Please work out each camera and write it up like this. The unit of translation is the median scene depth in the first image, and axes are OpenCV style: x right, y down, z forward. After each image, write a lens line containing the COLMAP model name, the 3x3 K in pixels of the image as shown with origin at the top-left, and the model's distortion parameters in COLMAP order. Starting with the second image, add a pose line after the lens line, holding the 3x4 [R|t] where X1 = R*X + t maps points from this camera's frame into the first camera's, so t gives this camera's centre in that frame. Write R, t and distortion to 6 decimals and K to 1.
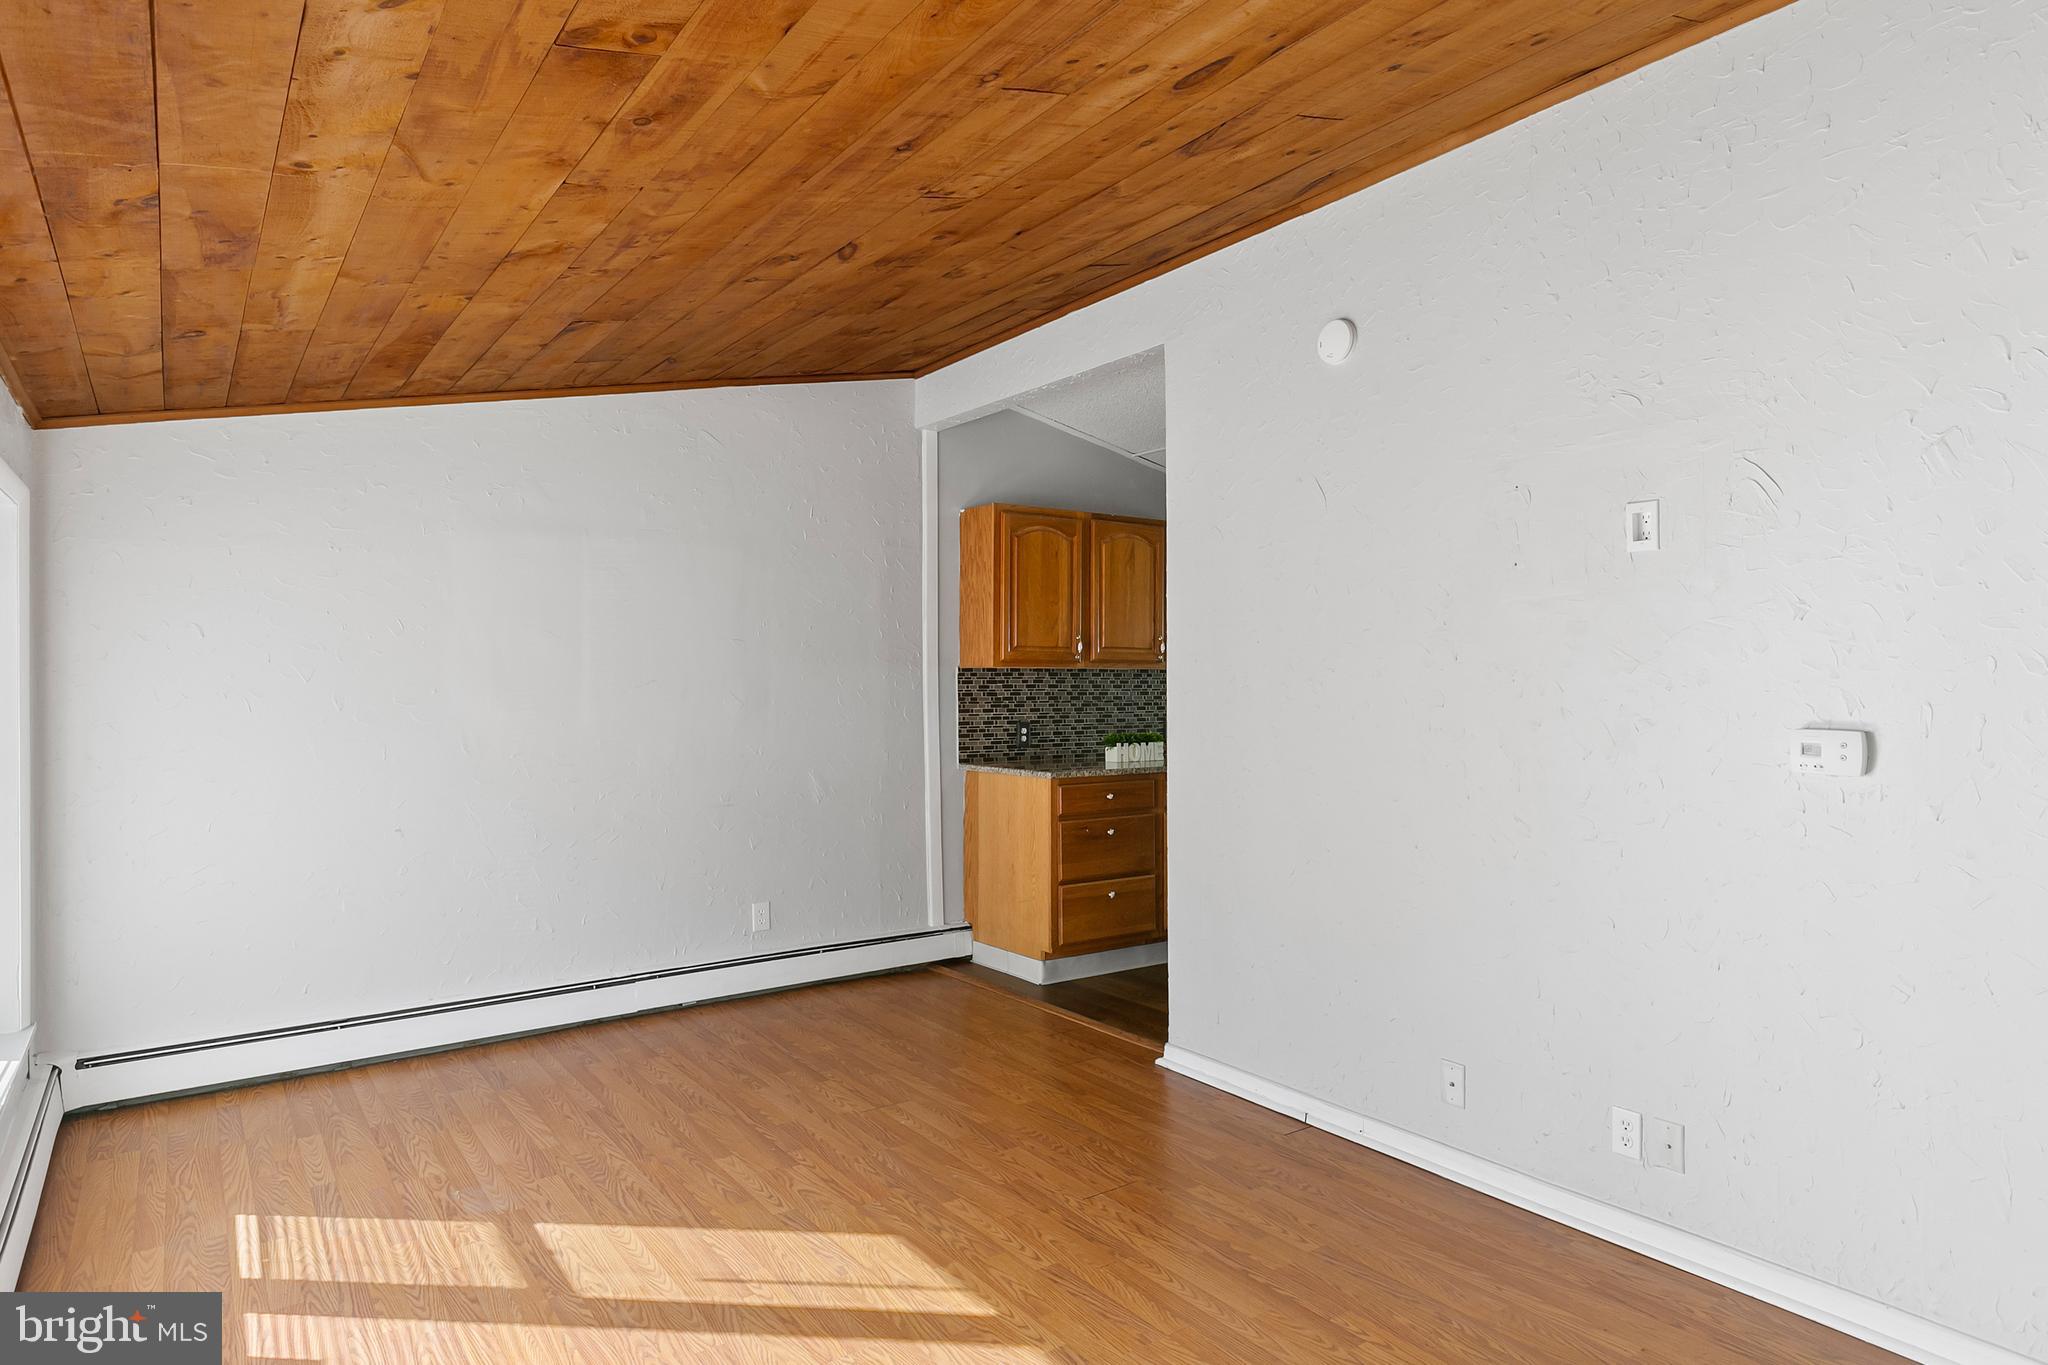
lens RADIAL K [[1153.8, 0, 1026.9], [0, 1153.8, 688.1], [0, 0, 1]] dist [0.005180, 0.003110]
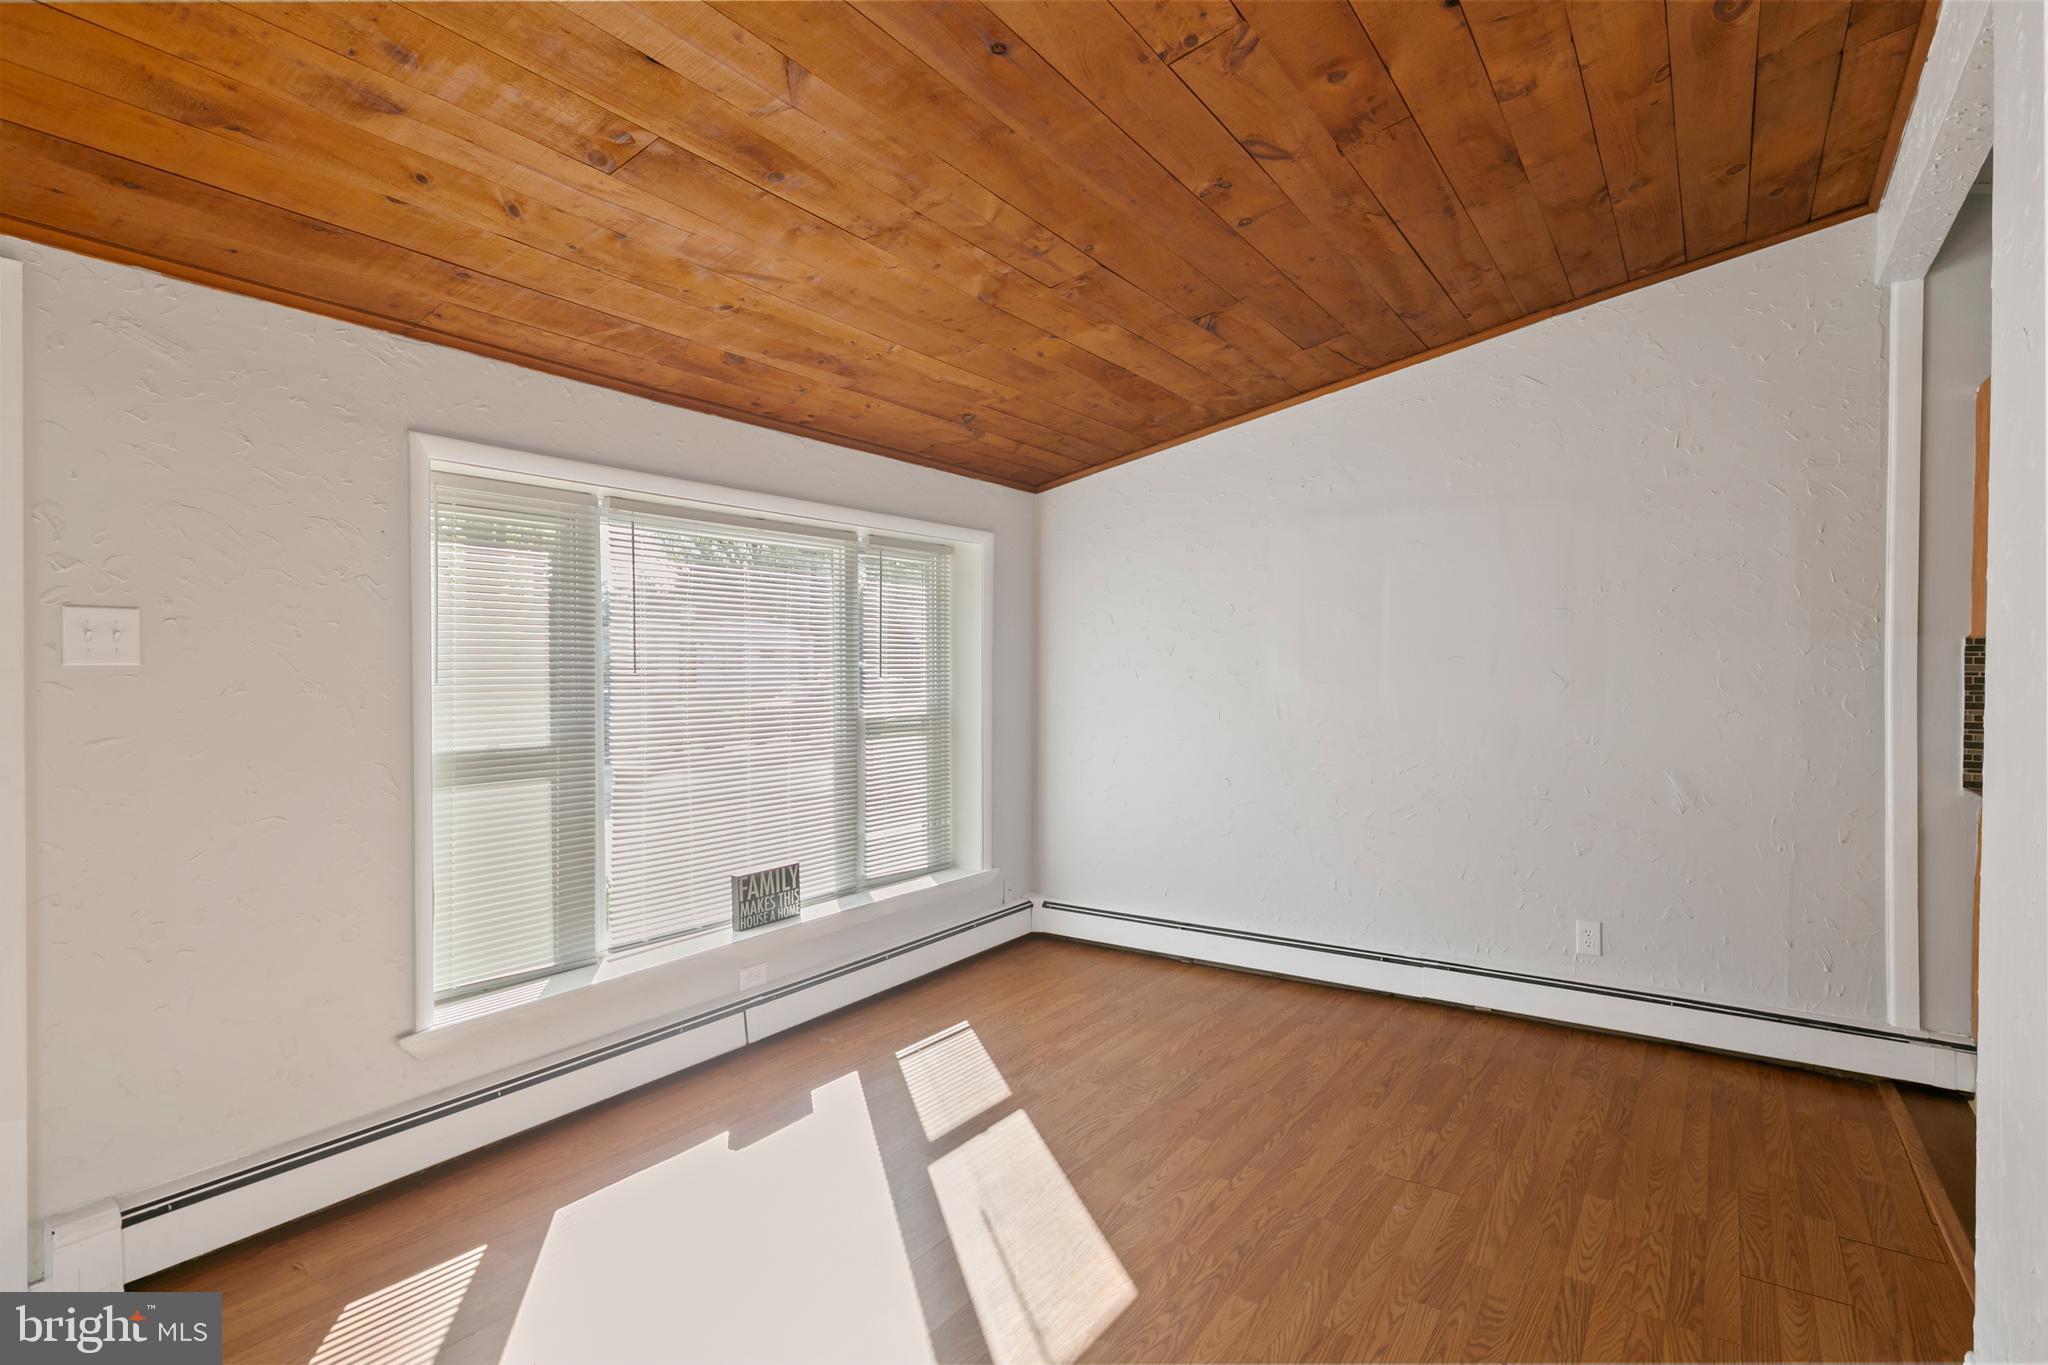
lens RADIAL K [[1029.7, 0, 1053.0], [0, 1029.7, 676.7], [0, 0, 1]] dist [-0.004856, -0.000621]
pose [[0.367193, 0.016880, -0.929991, 0.446672], [-0.013715, 0.999825, 0.012732, 0.005954], [0.930043, 0.008079, 0.367361, 0.508778]]
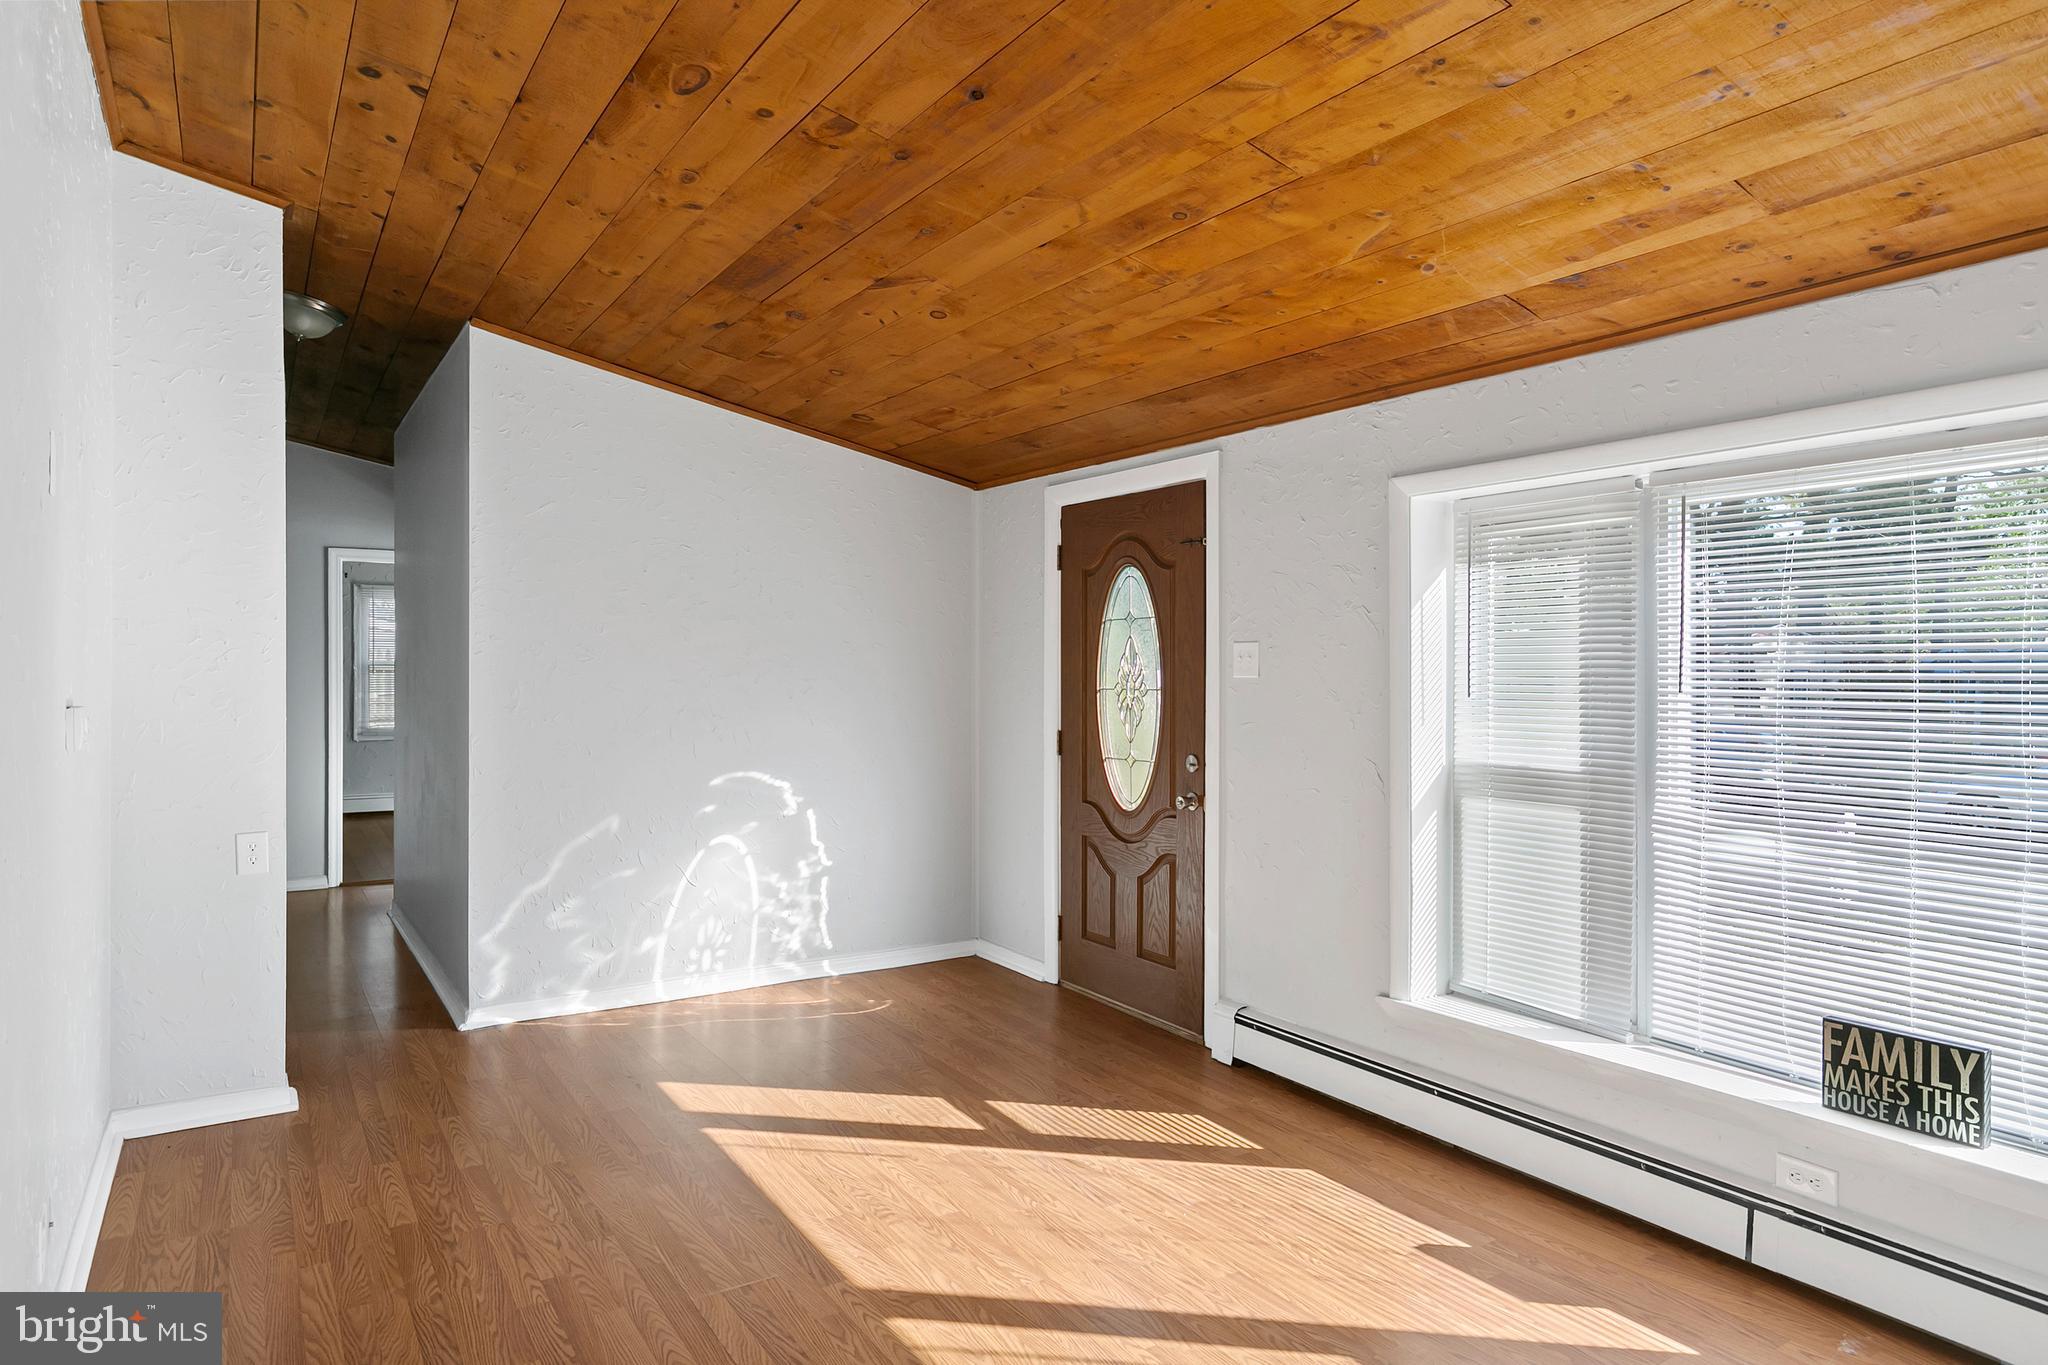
lens RADIAL K [[1223.7, 0, 1020.2], [0, 1223.7, 673.8], [0, 0, 1]] dist [-0.003304, -0.000540]
pose [[-0.998795, -0.002196, 0.049022, -0.128858], [-0.001549, 0.999911, 0.013225, -0.003650], [-0.049047, 0.013133, -0.998710, 1.355027]]
